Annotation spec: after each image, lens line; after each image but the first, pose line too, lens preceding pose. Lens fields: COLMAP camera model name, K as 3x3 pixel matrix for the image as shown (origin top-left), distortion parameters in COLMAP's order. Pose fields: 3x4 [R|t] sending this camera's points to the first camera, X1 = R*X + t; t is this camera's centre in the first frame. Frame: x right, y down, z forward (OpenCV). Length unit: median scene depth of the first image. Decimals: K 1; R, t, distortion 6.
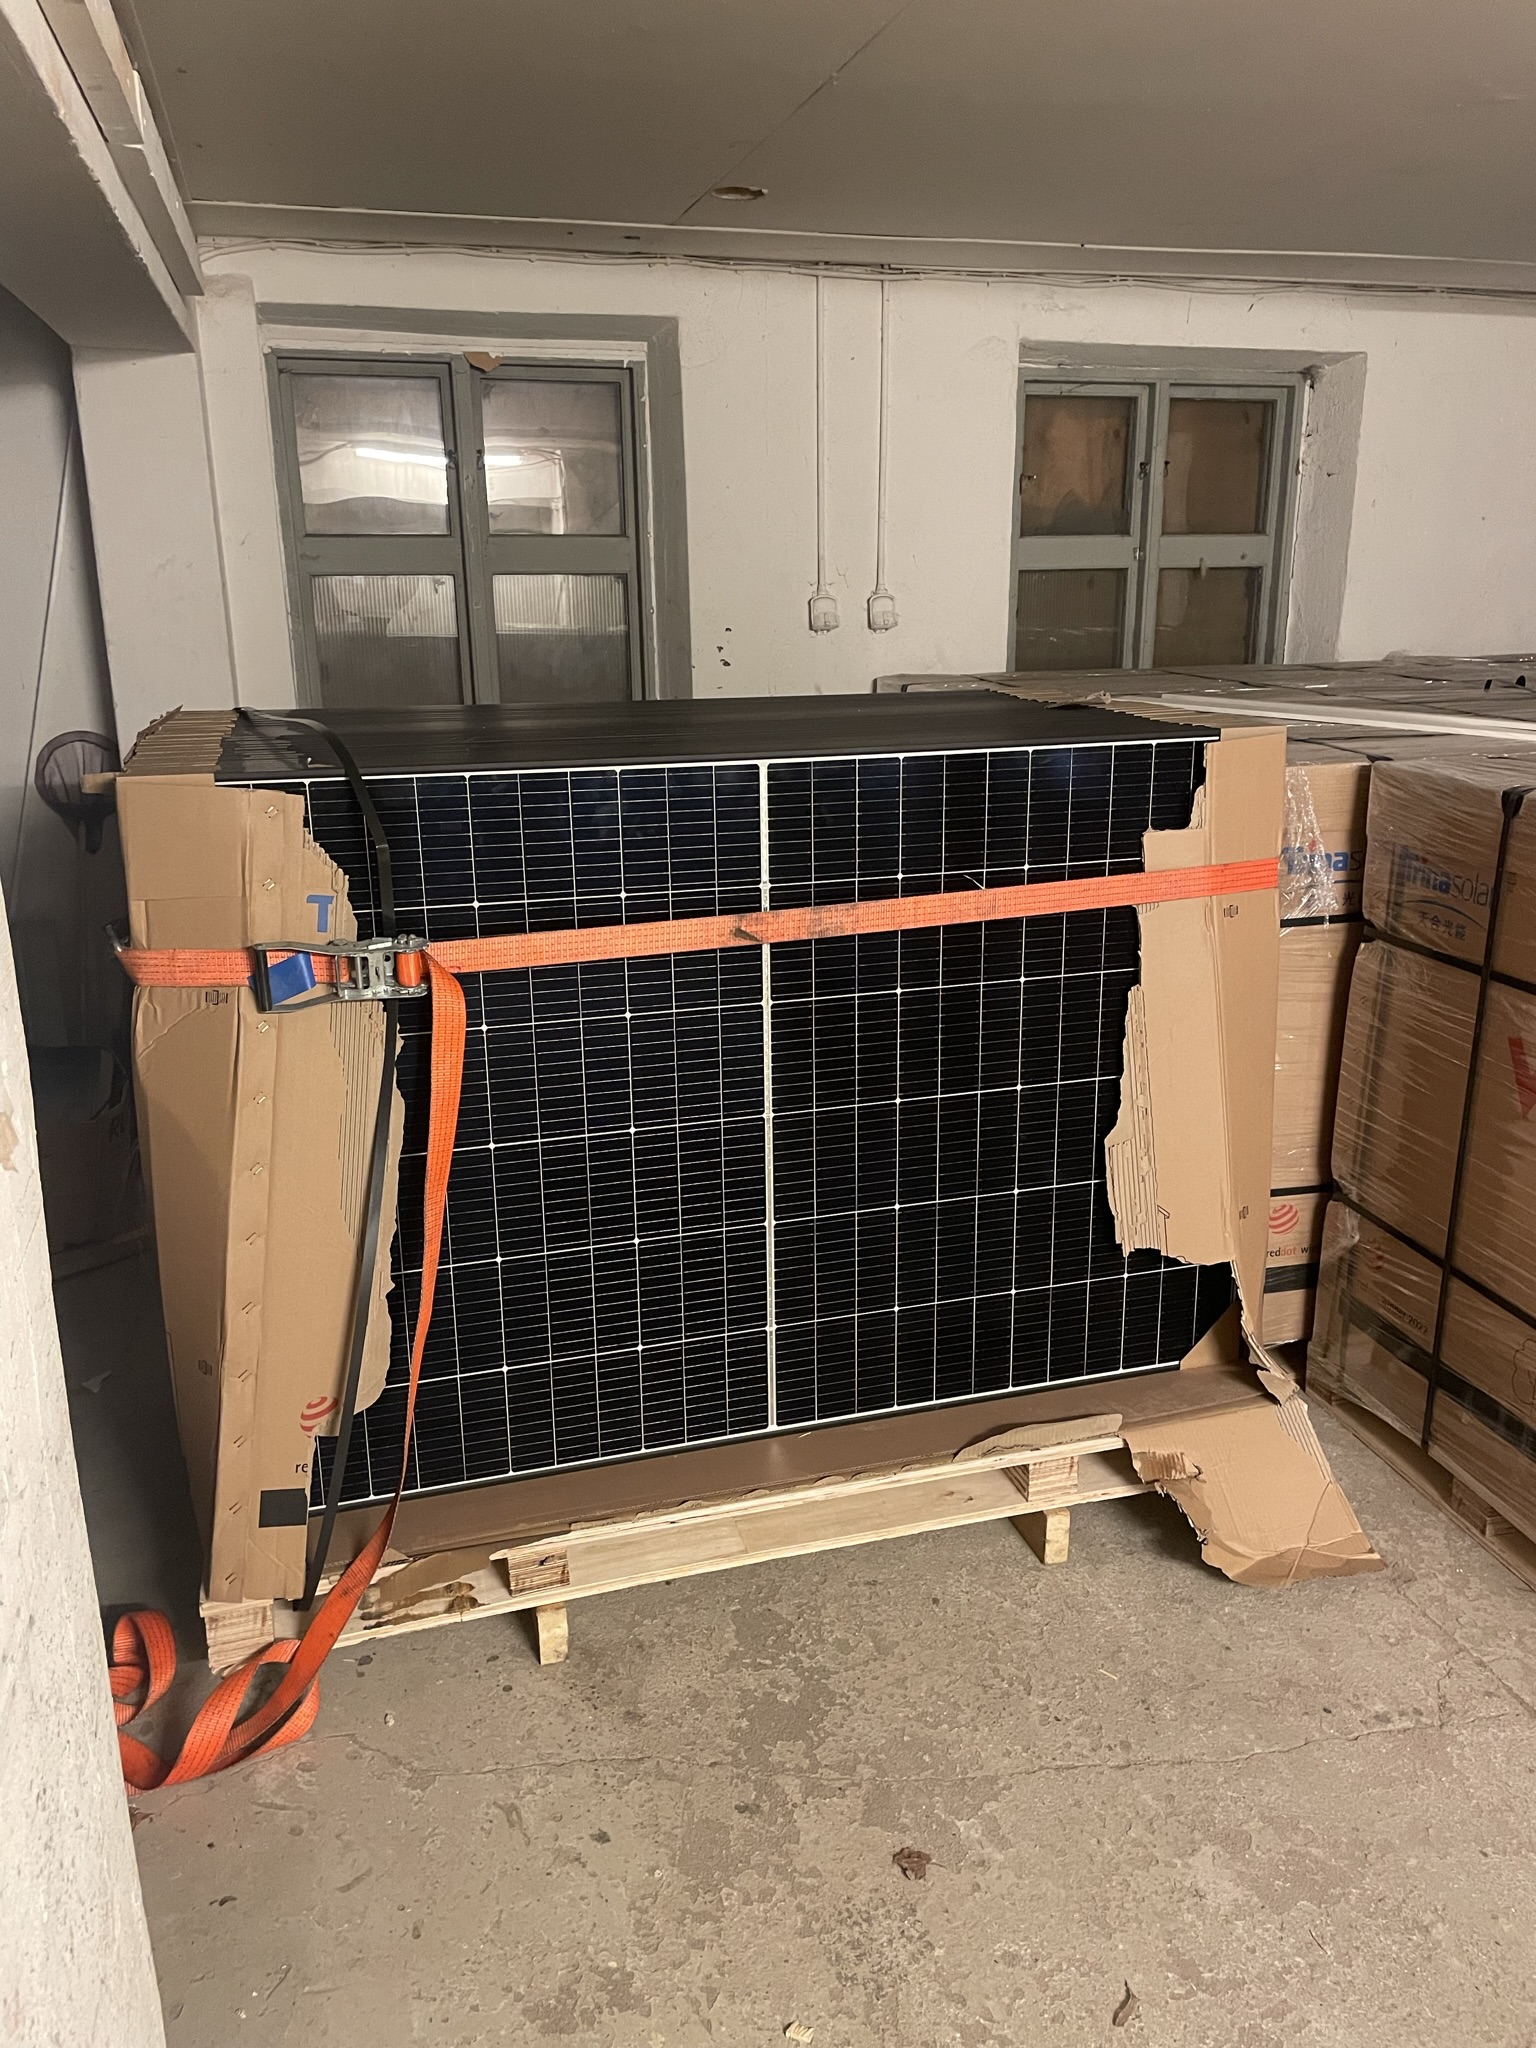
lens RADIAL K [[1552.1, 0, 775.5], [0, 1552.1, 1018.7], [0, 0, 1]] dist [0.082037, -0.112121]
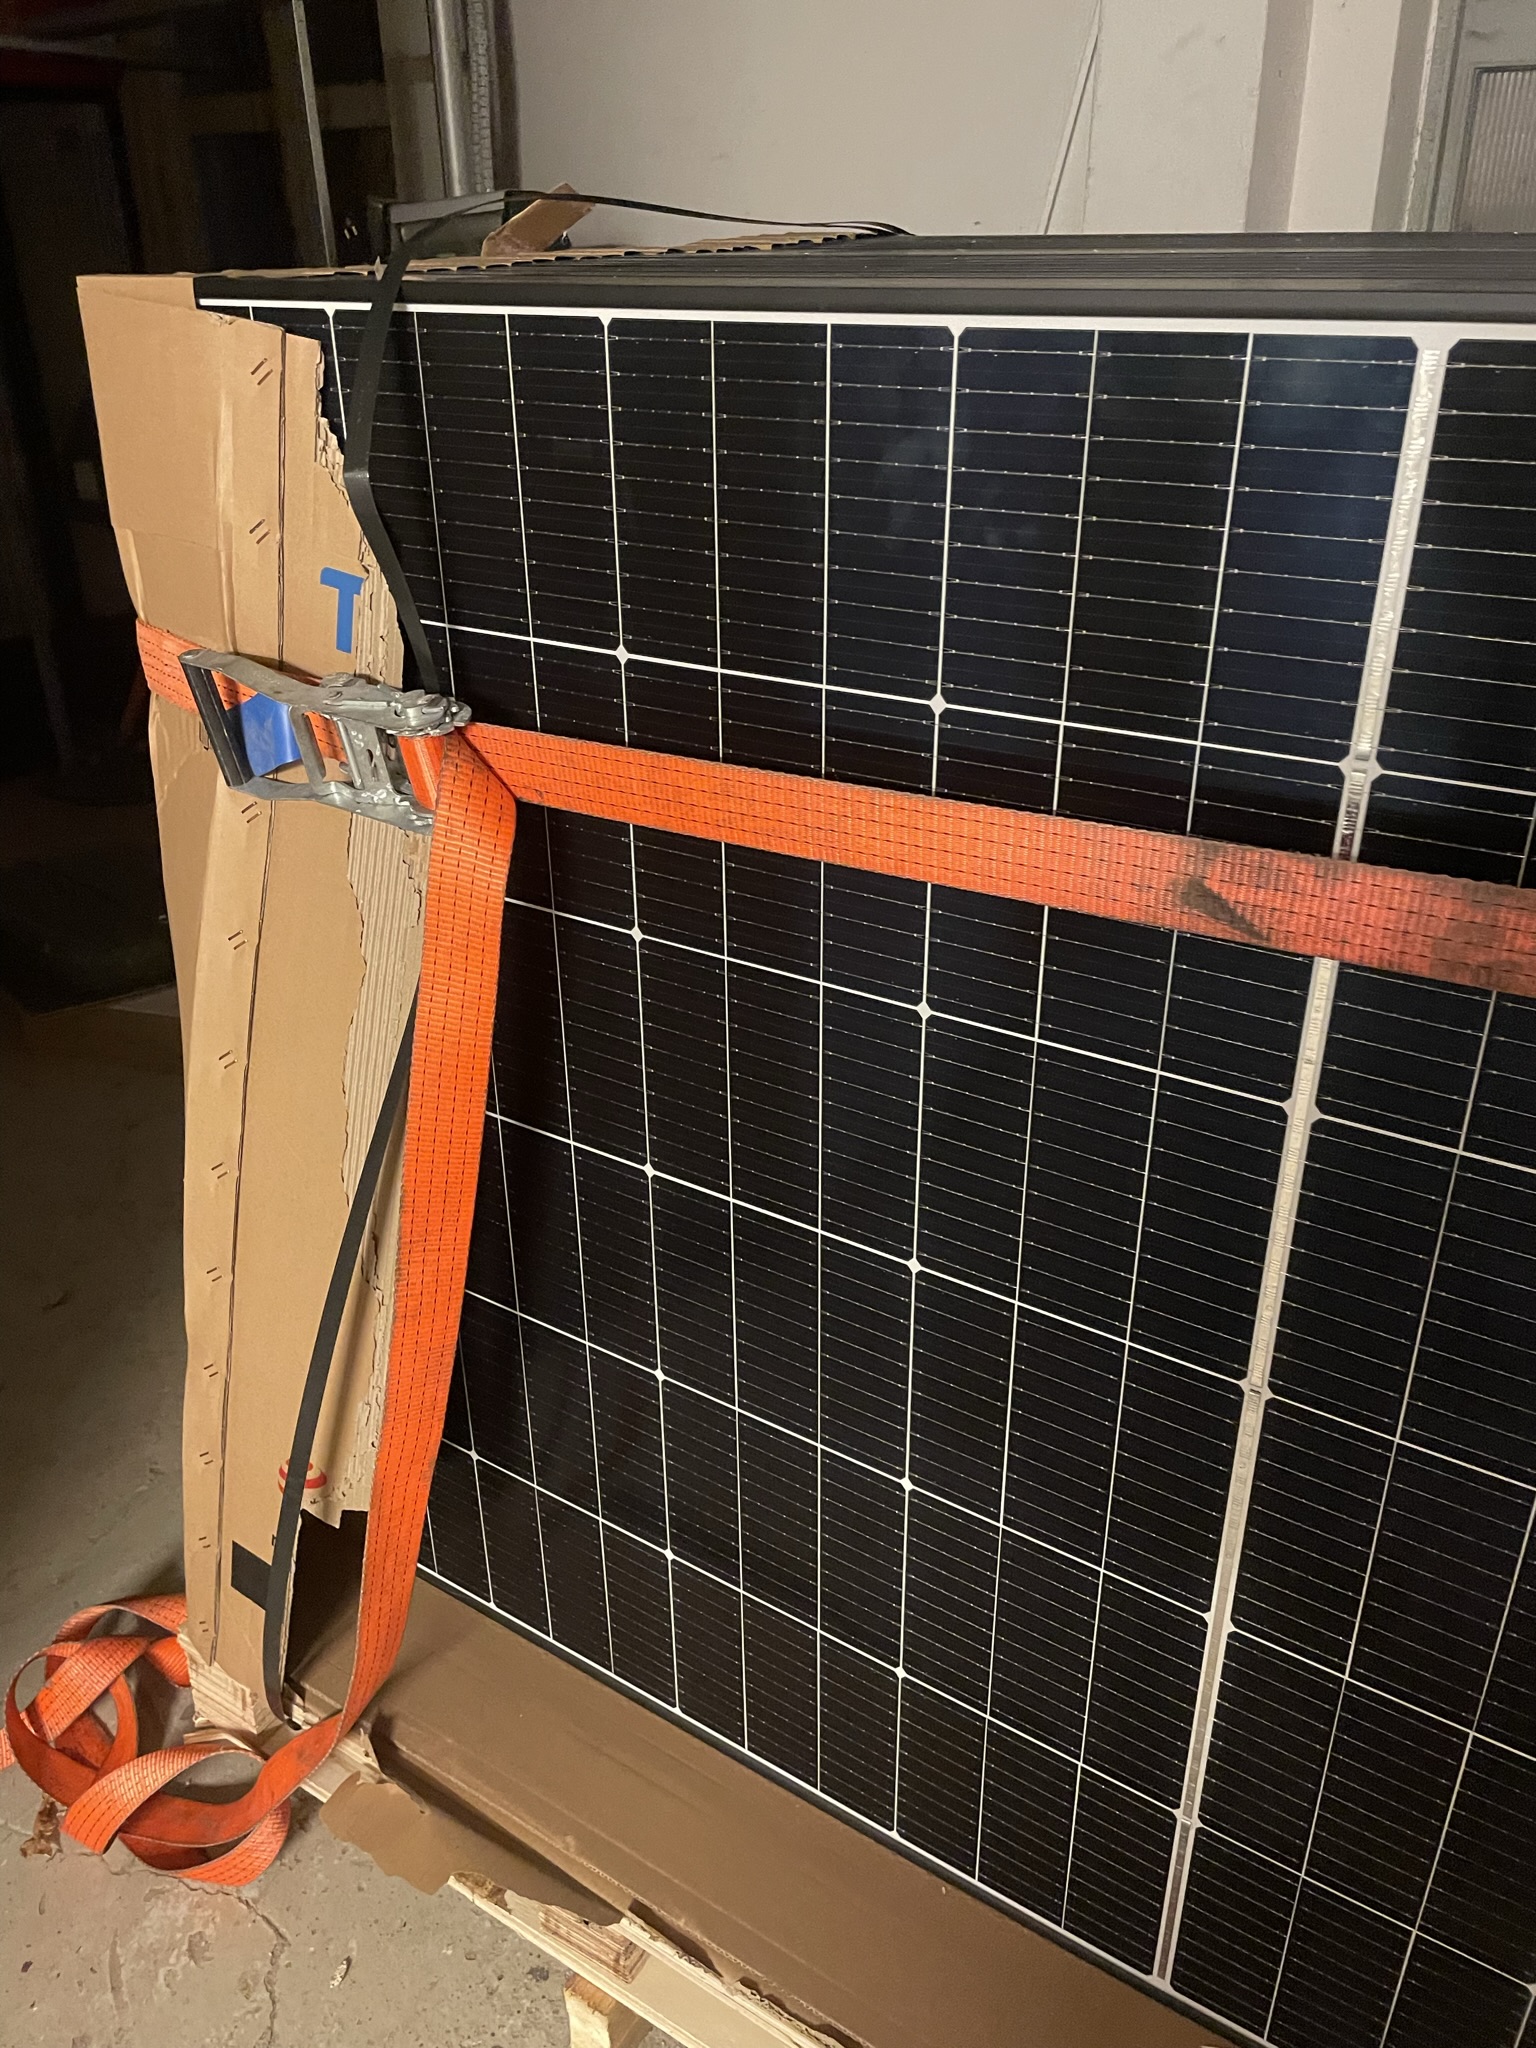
lens RADIAL K [[1552.1, 0, 758.2], [0, 1552.1, 1011.5], [0, 0, 1]] dist [0.082037, -0.112121]
pose [[0.644205, 0.347680, -0.681263, 0.136679], [-0.202144, 0.936434, 0.286757, -0.099661], [0.737657, -0.047018, 0.673537, 0.661376]]
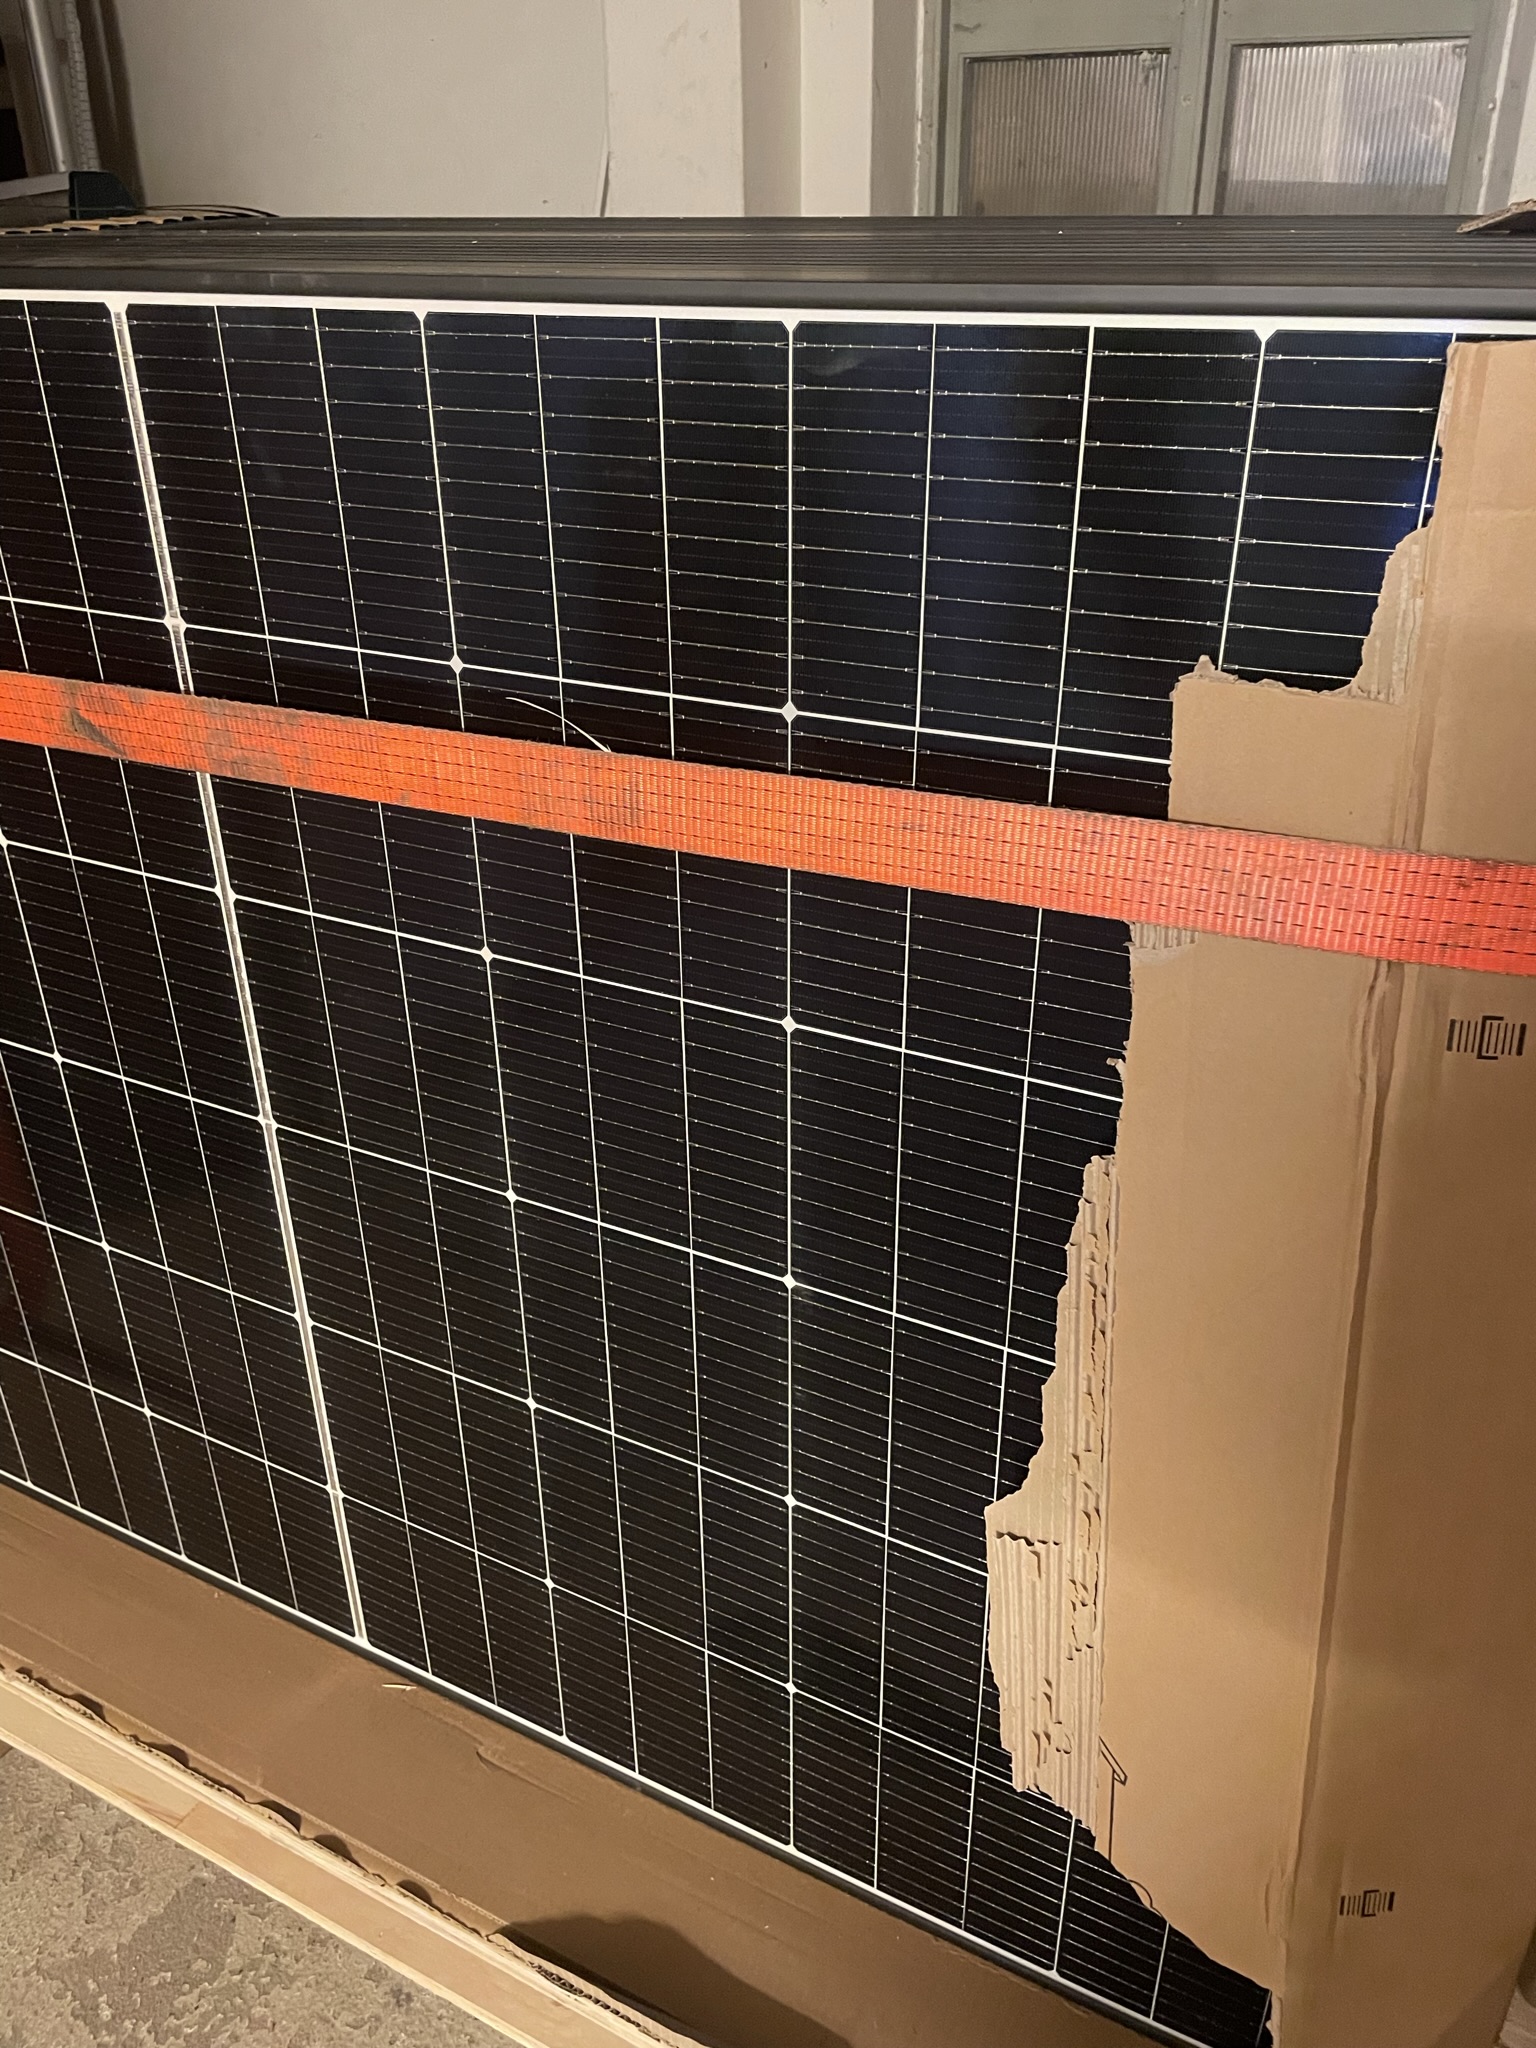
lens RADIAL K [[1552.1, 0, 759.0], [0, 1552.1, 1019.4], [0, 0, 1]] dist [0.082037, -0.112121]
pose [[0.712648, 0.330845, -0.618607, 0.378259], [-0.187464, 0.939552, 0.286531, -0.128342], [0.676011, -0.088229, 0.731591, 0.744412]]
